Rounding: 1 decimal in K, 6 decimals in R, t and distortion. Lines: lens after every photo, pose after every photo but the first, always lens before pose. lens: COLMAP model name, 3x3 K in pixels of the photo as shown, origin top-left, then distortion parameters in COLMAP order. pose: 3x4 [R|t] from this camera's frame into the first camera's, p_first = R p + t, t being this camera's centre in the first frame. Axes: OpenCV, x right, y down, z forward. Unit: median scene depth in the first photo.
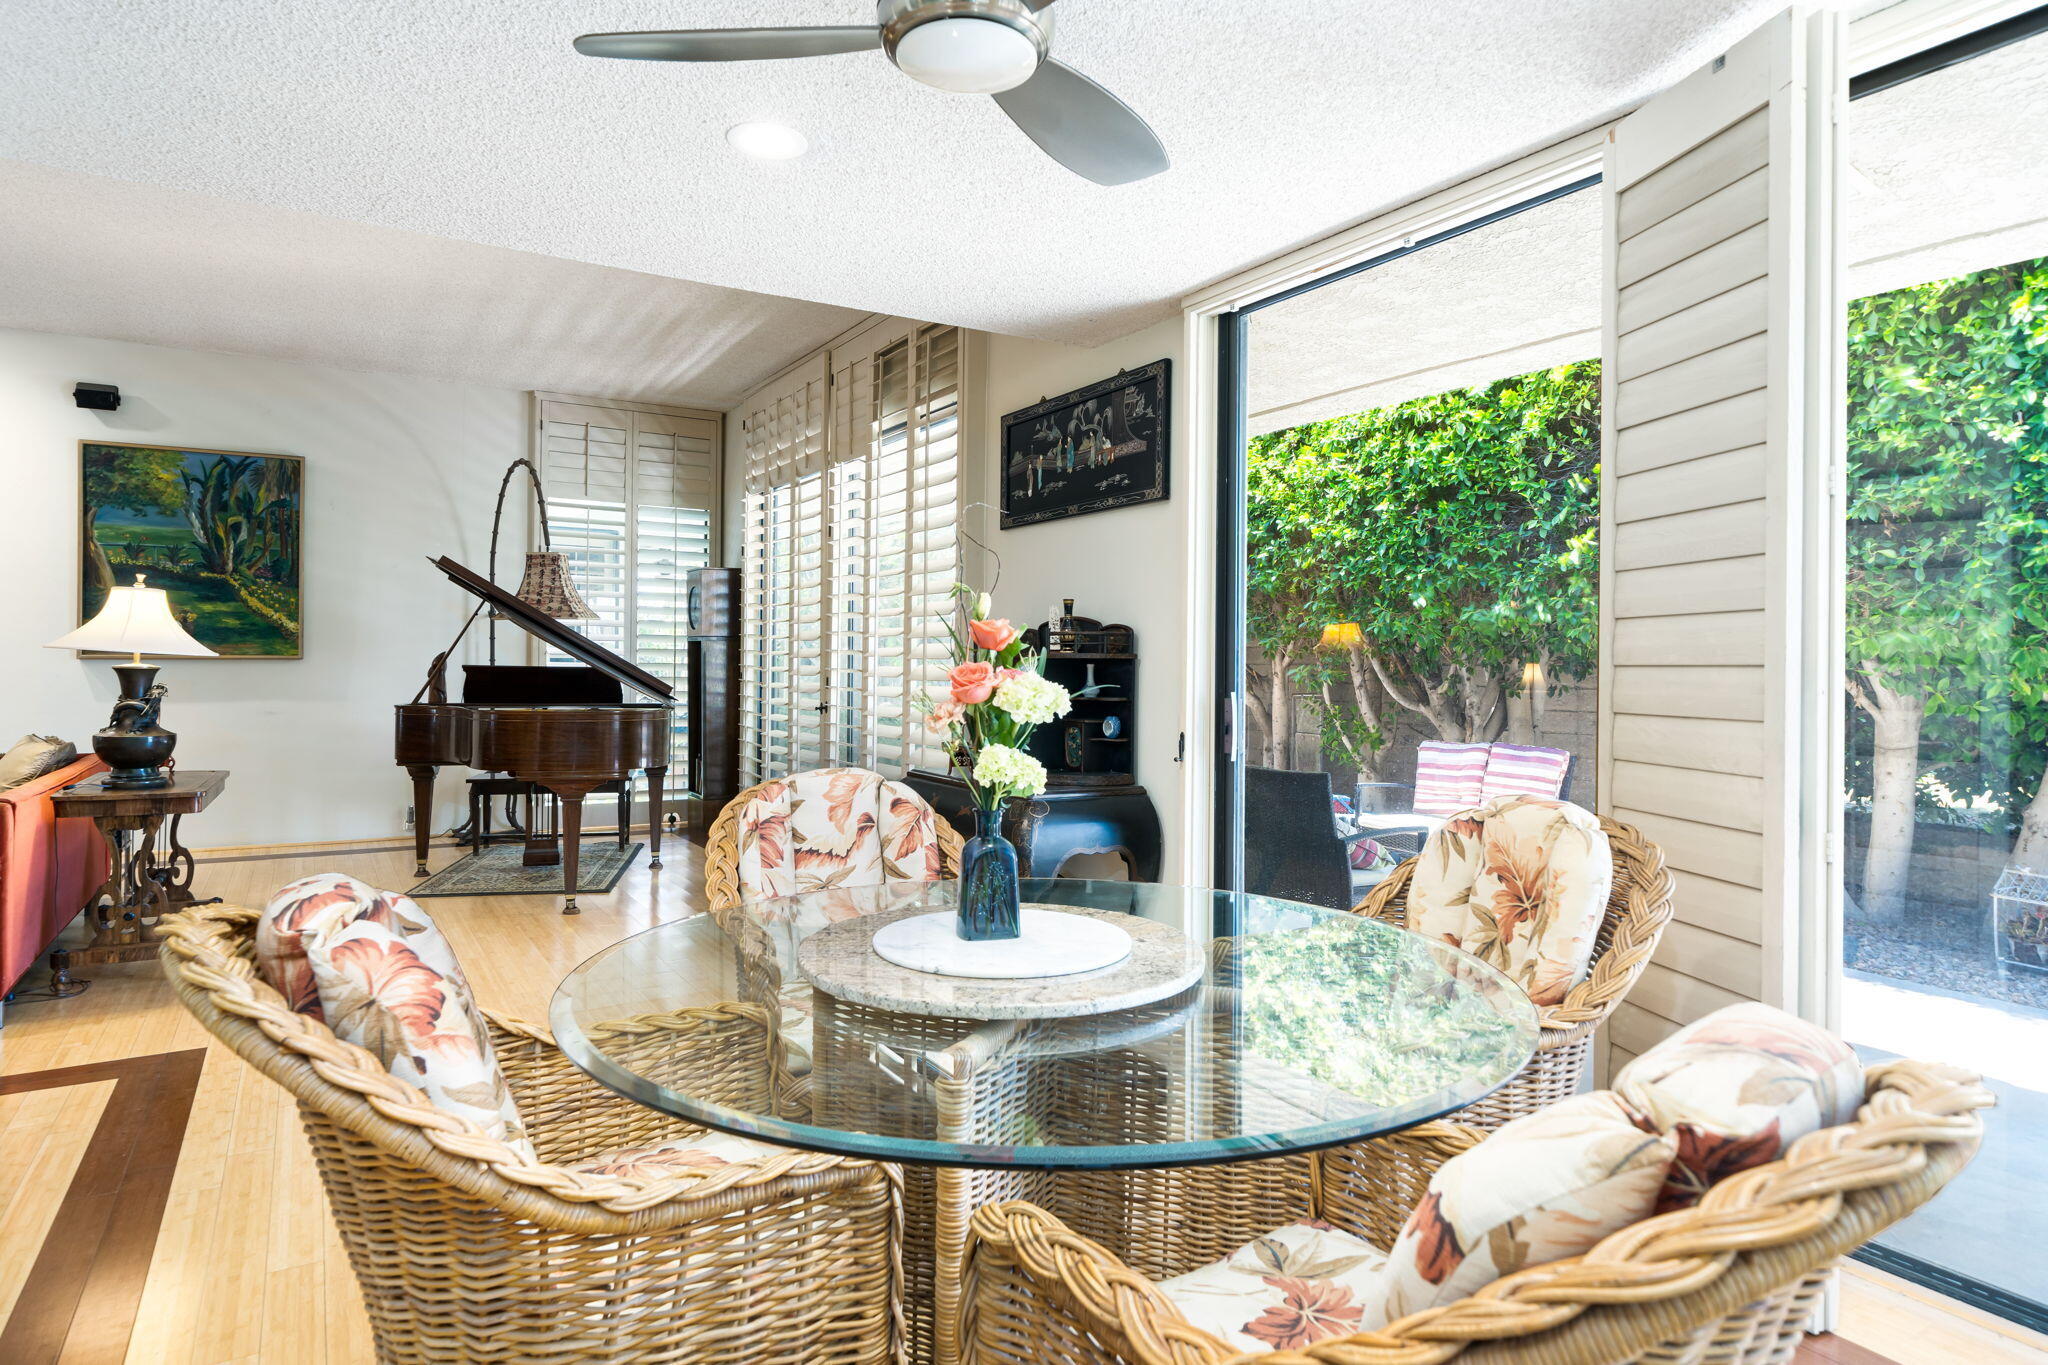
lens RADIAL K [[1204.0, 0, 1011.9], [0, 1204.0, 667.6], [0, 0, 1]] dist [0.001479, -0.000559]
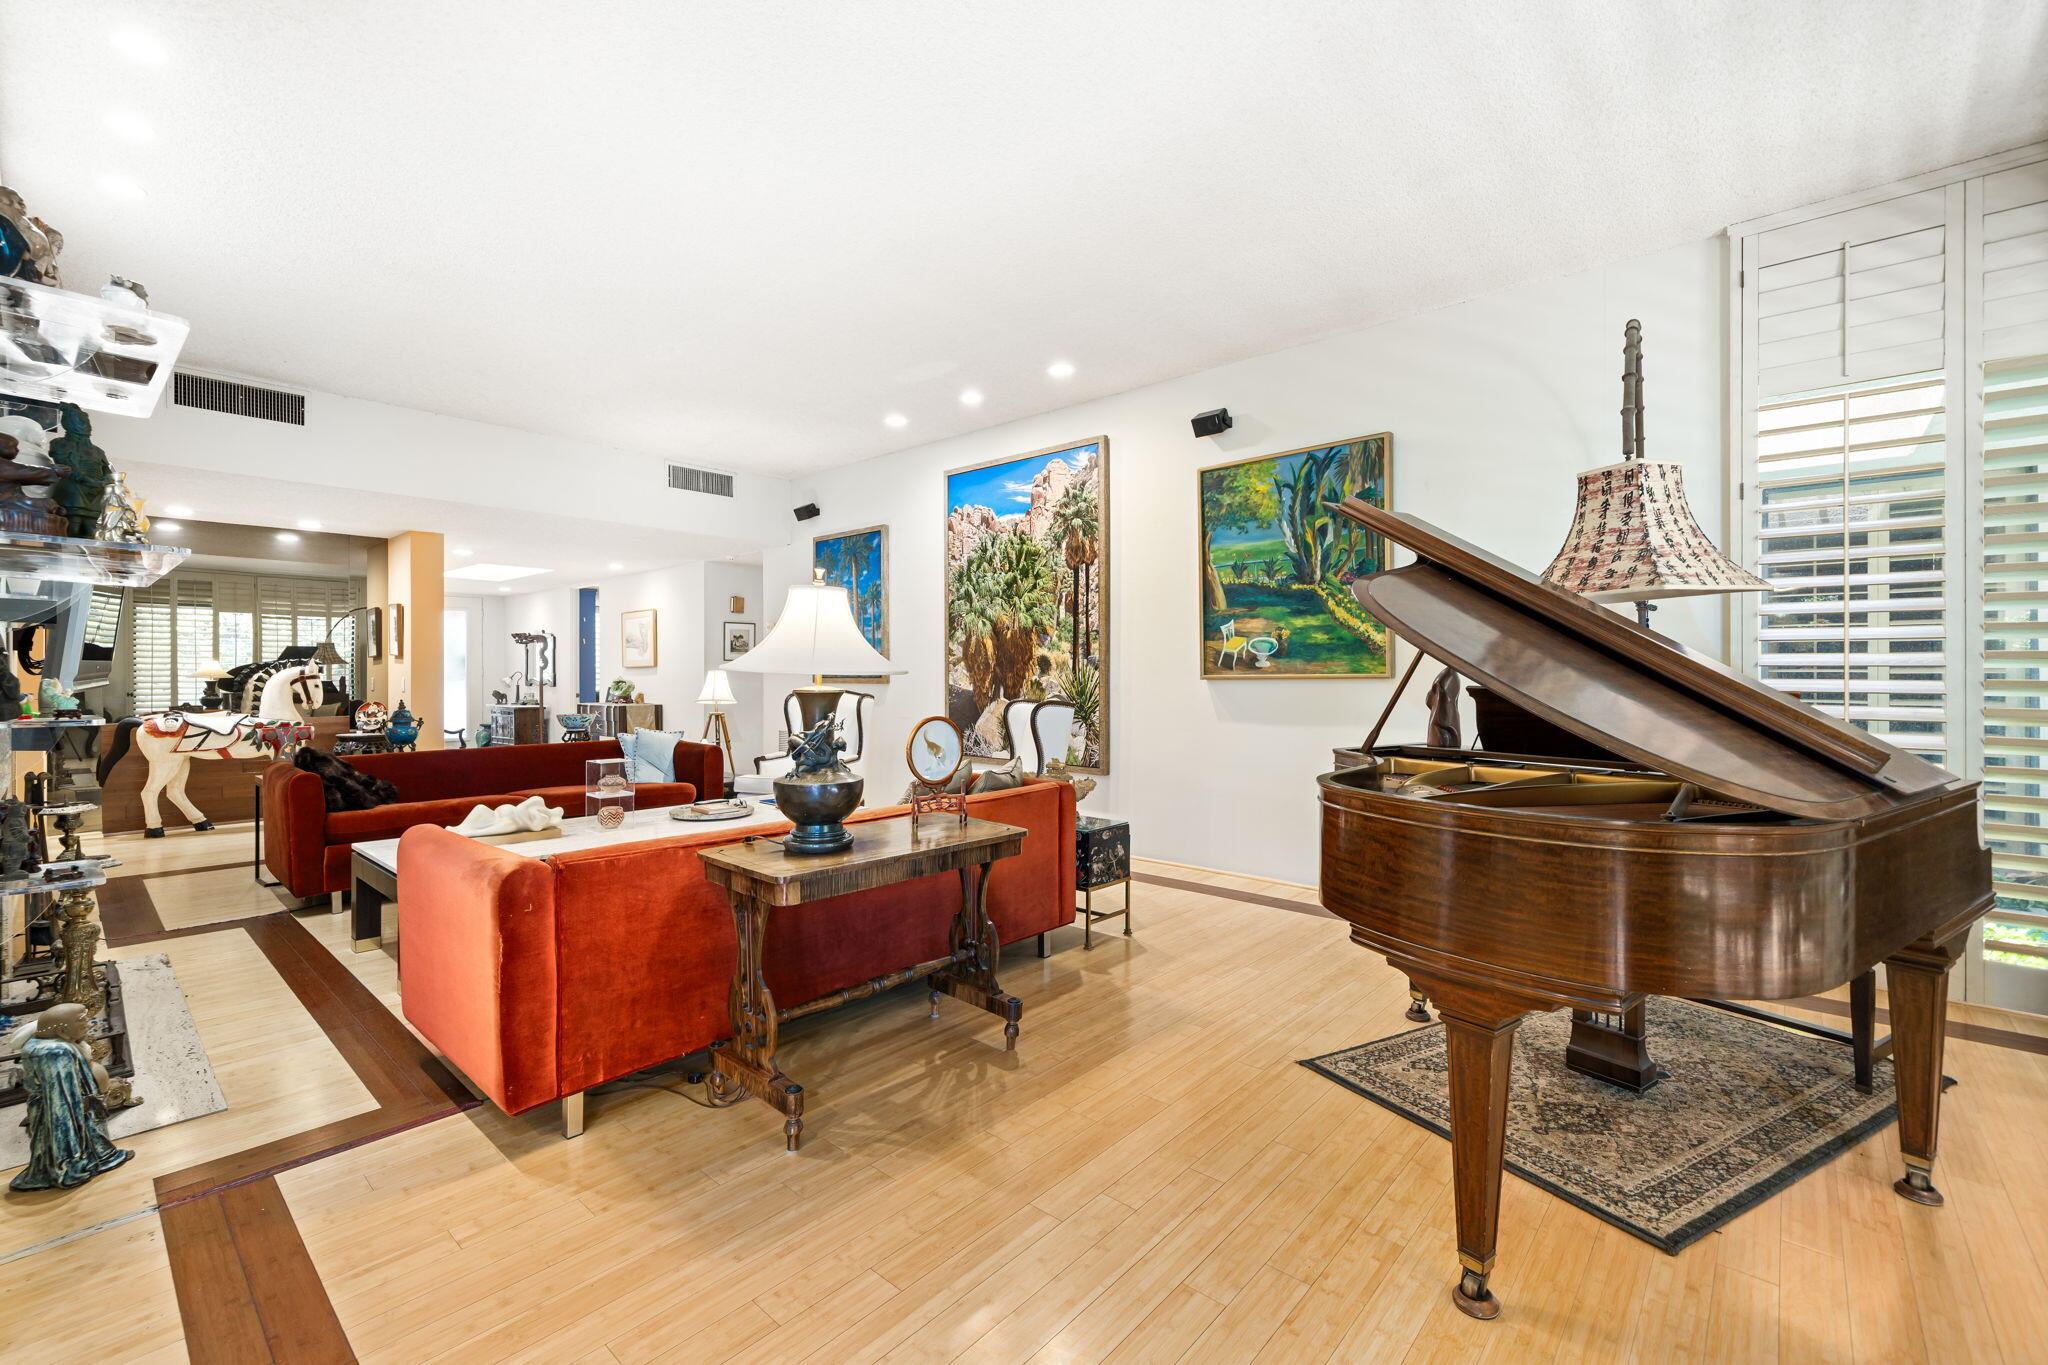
lens RADIAL K [[849.0, 0, 1030.6], [0, 849.0, 682.9], [0, 0, 1]] dist [-0.004787, -0.000419]
pose [[0.297381, -0.000303, -0.954759, -0.111233], [-0.000141, 1.000000, -0.000361, -0.003431], [0.954759, 0.000242, 0.297381, 0.613036]]
